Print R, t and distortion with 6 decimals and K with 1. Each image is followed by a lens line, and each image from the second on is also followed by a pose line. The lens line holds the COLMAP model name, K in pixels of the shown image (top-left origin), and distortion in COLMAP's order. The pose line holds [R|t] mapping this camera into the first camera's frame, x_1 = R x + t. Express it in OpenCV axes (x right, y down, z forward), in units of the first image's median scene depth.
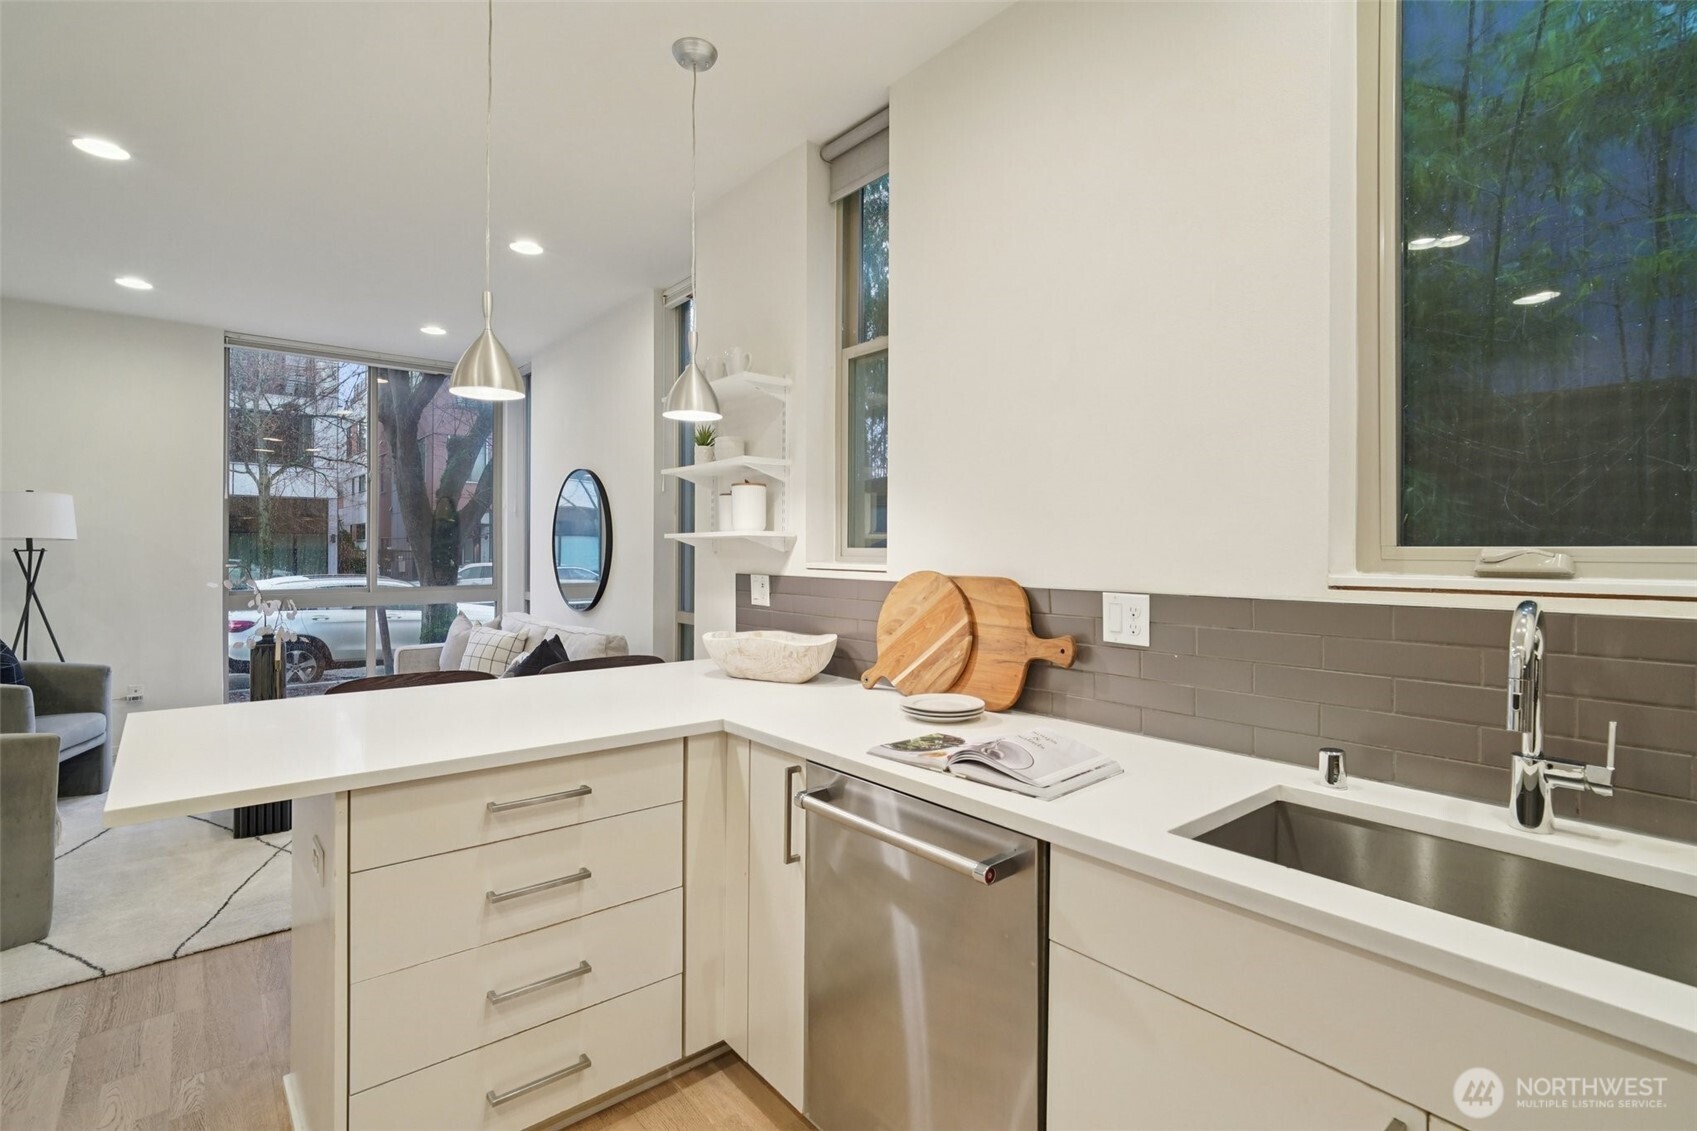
lens RADIAL K [[802.2, 0, 856.3], [0, 802.2, 549.8], [0, 0, 1]] dist [-0.013968, 0.002092]
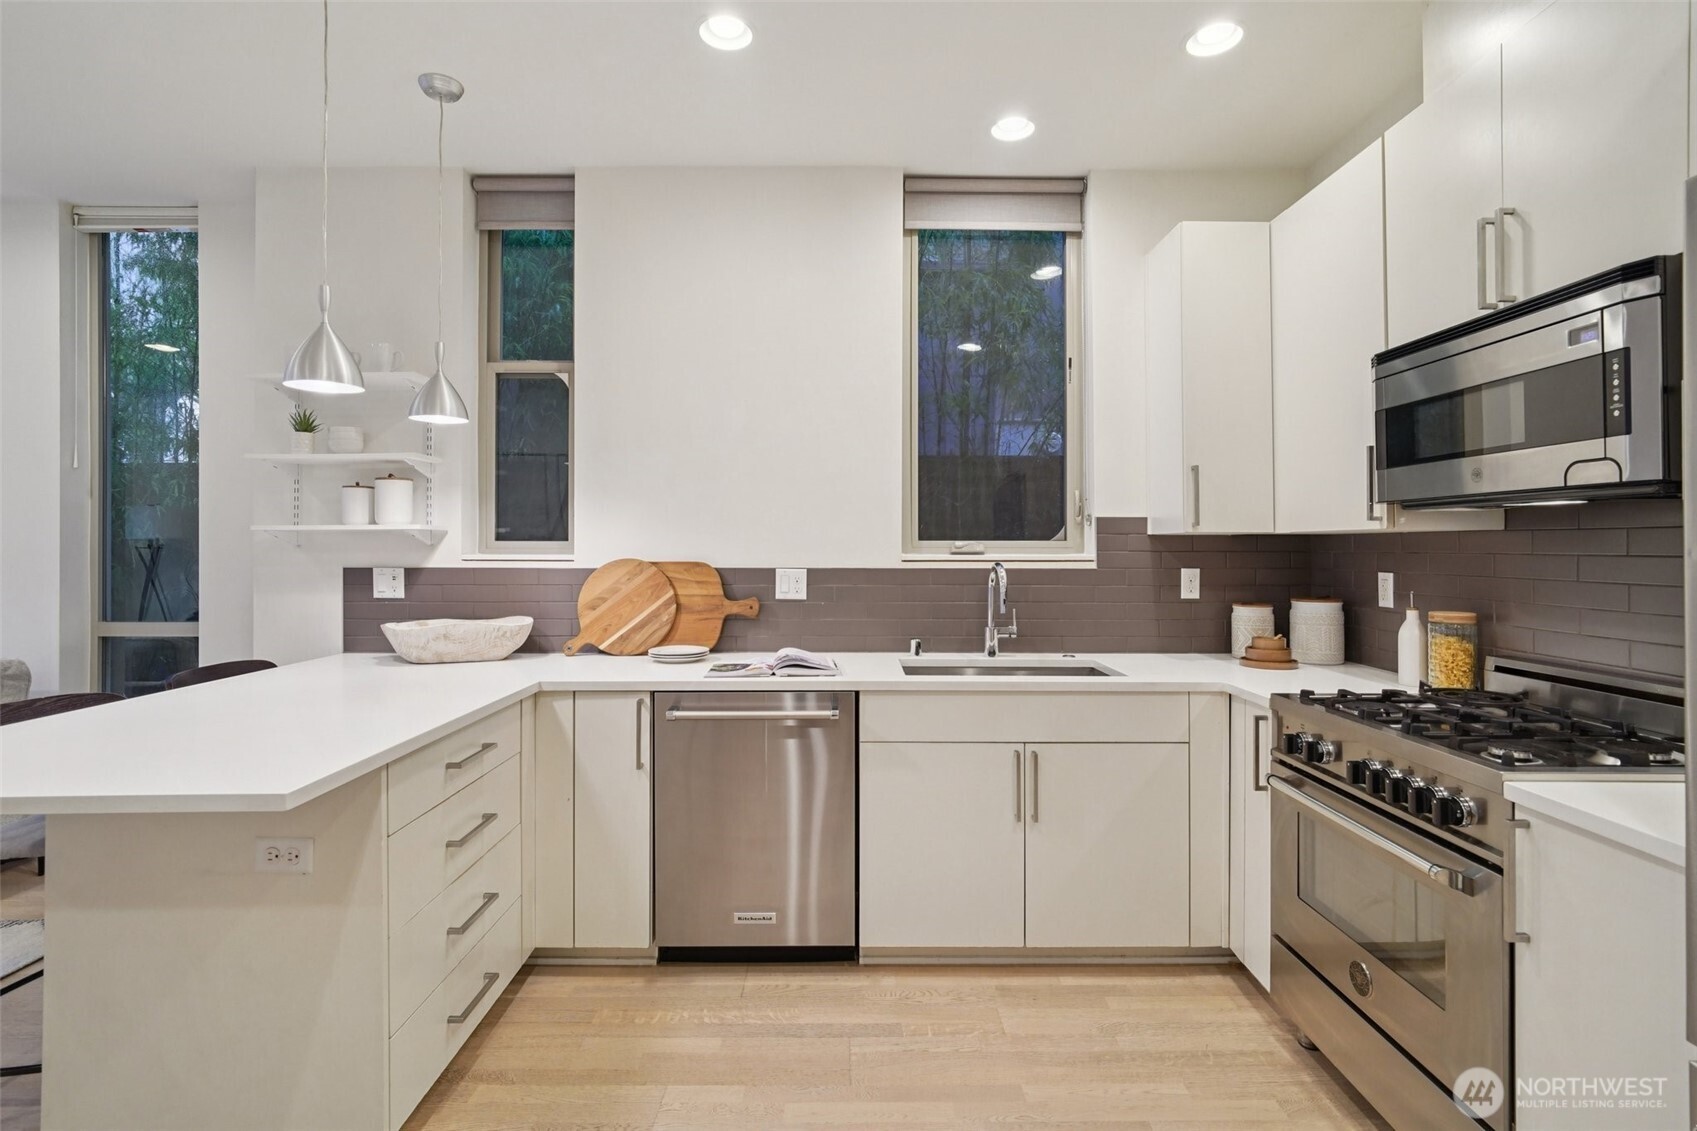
lens RADIAL K [[802.2, 0, 857.5], [0, 802.2, 542.7], [0, 0, 1]] dist [-0.013968, 0.002092]
pose [[0.632302, 0.000033, 0.774722, -0.687781], [0.001125, 0.999999, -0.000961, 0.001546], [-0.774721, 0.001479, 0.632301, -0.125318]]
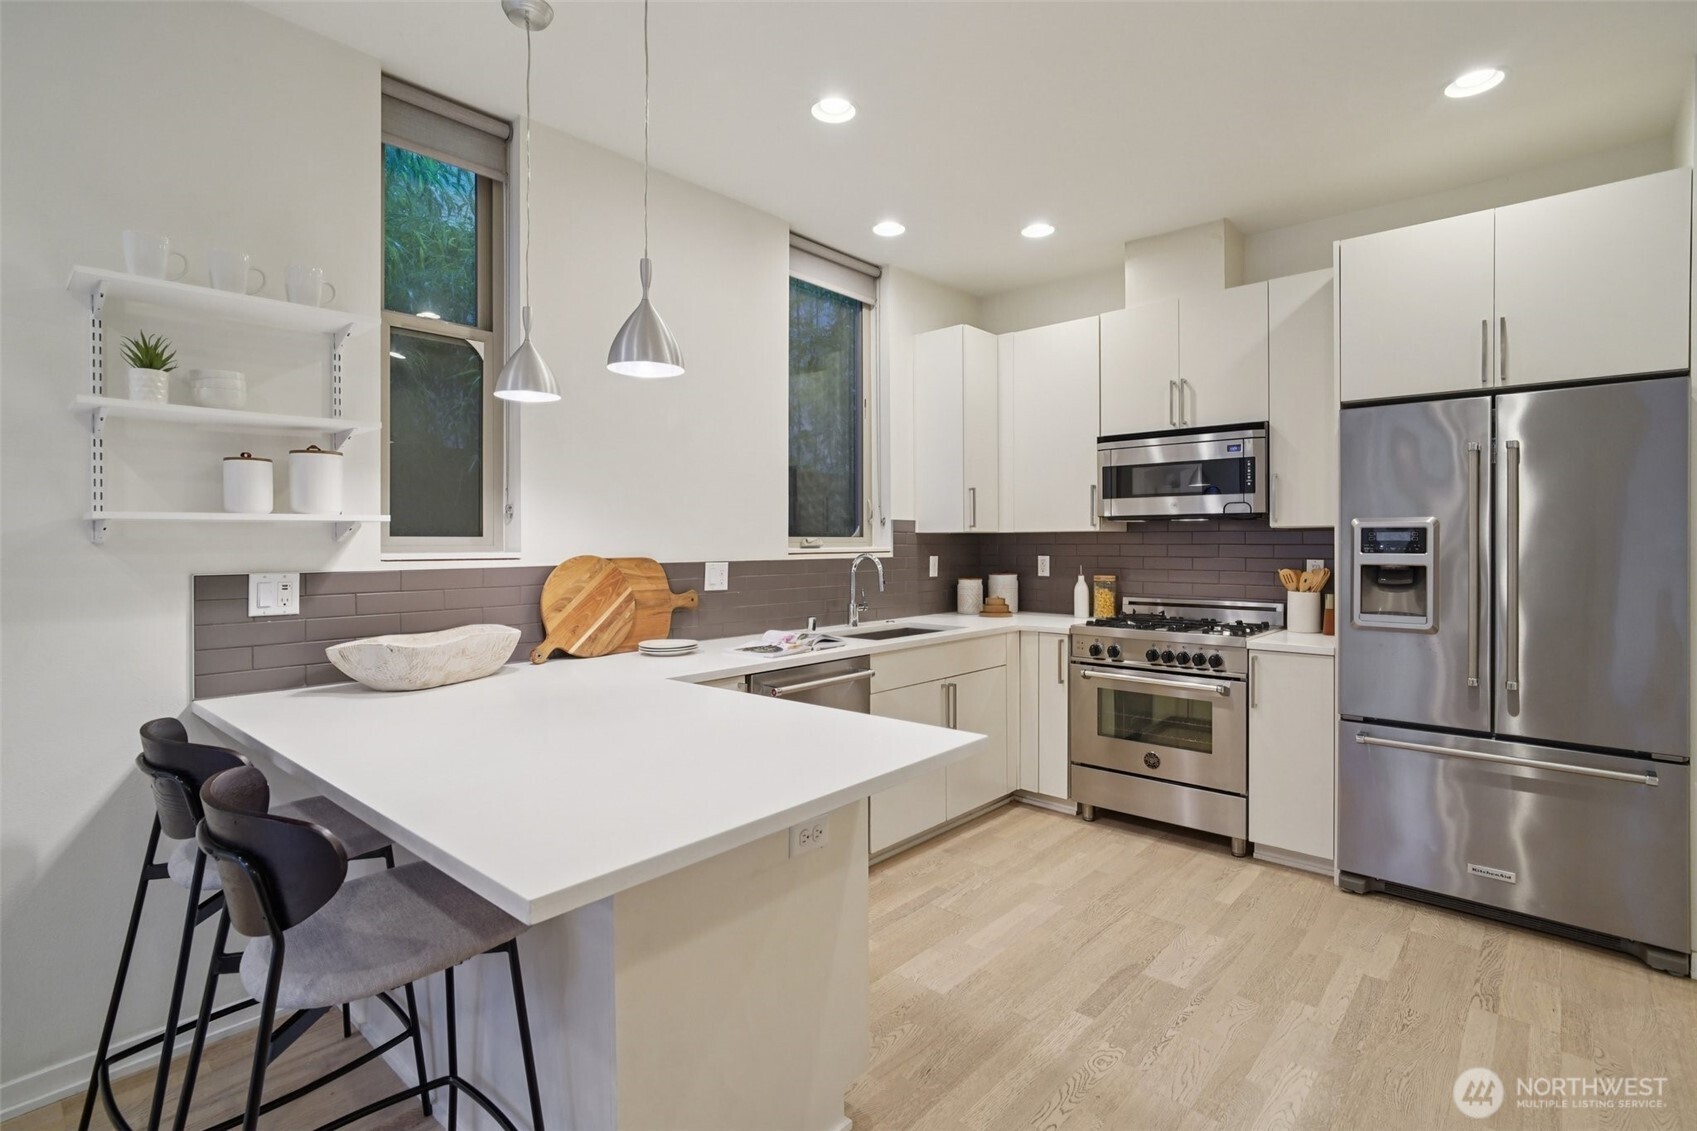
lens RADIAL K [[802.2, 0, 859.0], [0, 802.2, 541.6], [0, 0, 1]] dist [-0.013968, 0.002092]
pose [[-0.148735, -0.005186, 0.988863, -1.199571], [0.001306, 0.999984, 0.005441, -0.001962], [-0.988876, 0.002101, -0.148726, 0.756631]]
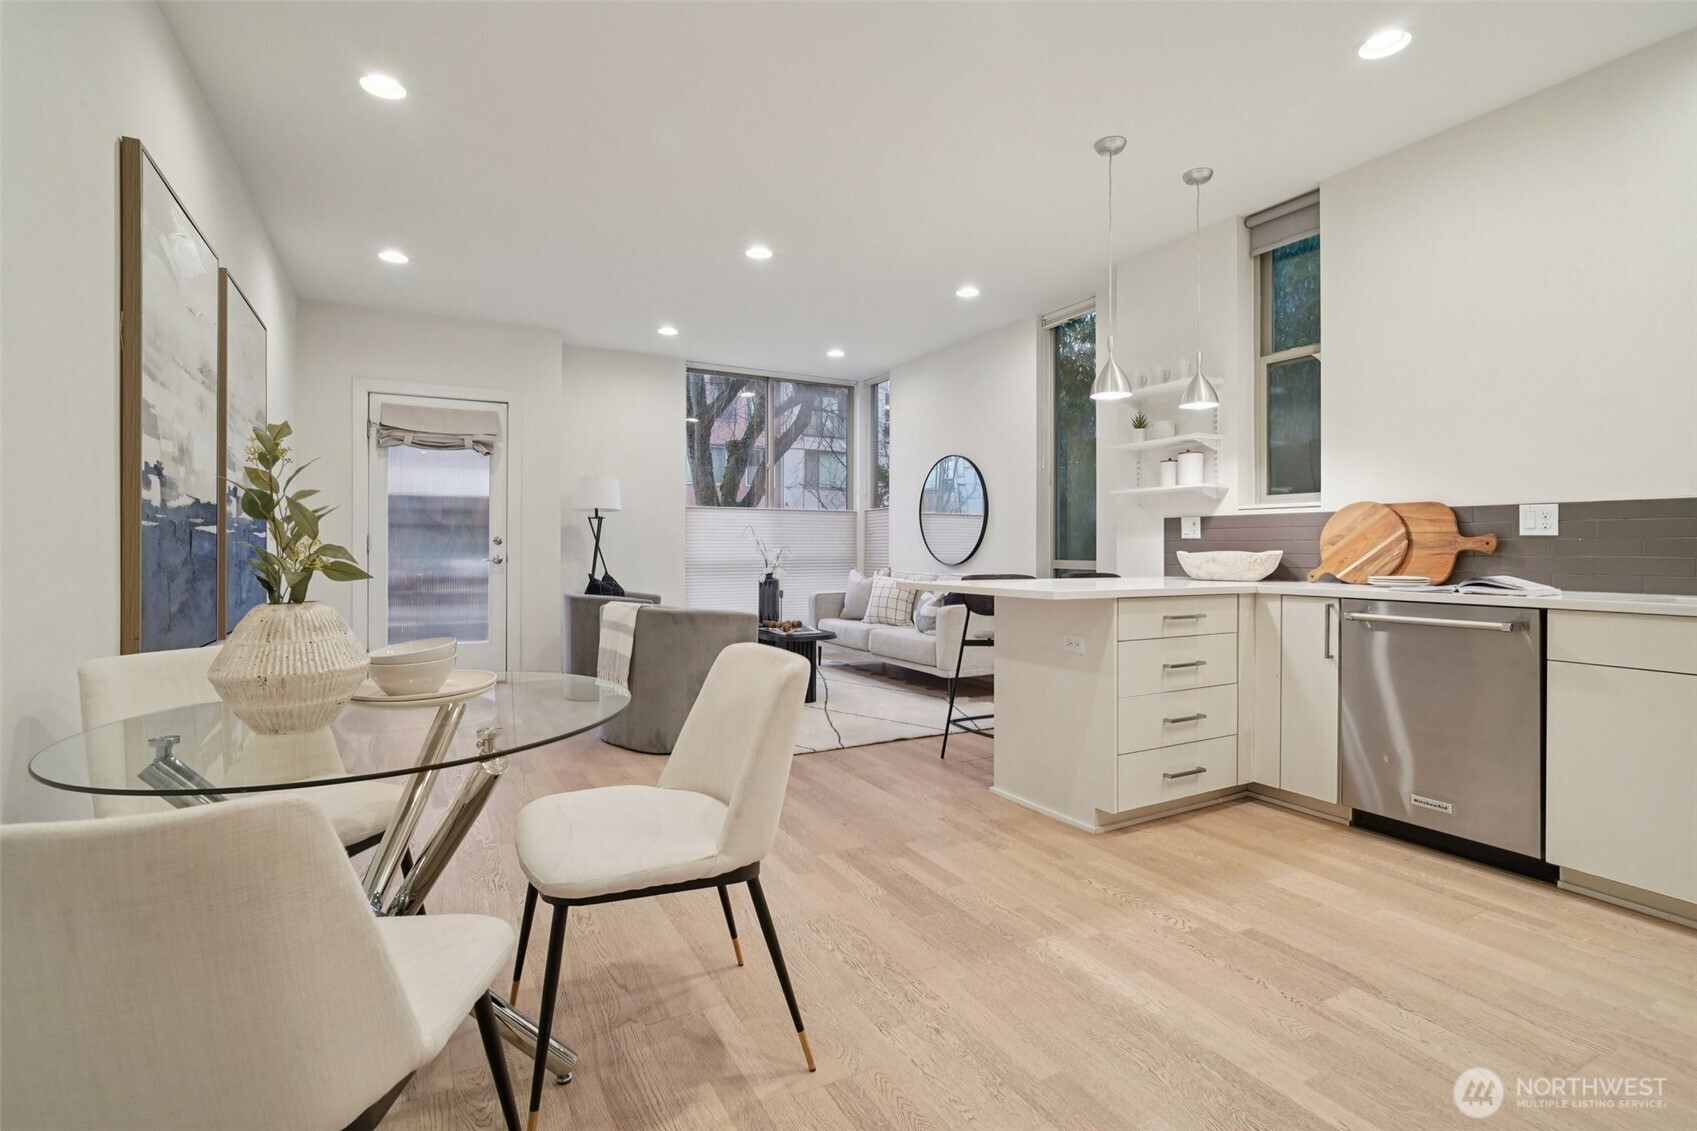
lens RADIAL K [[802.2, 0, 845.3], [0, 802.2, 547.9], [0, 0, 1]] dist [-0.013968, 0.002092]
pose [[0.980166, -0.001483, -0.198172, -0.575843], [0.001058, 0.999997, -0.002250, 0.115154], [0.198175, 0.001995, 0.980165, -0.683456]]
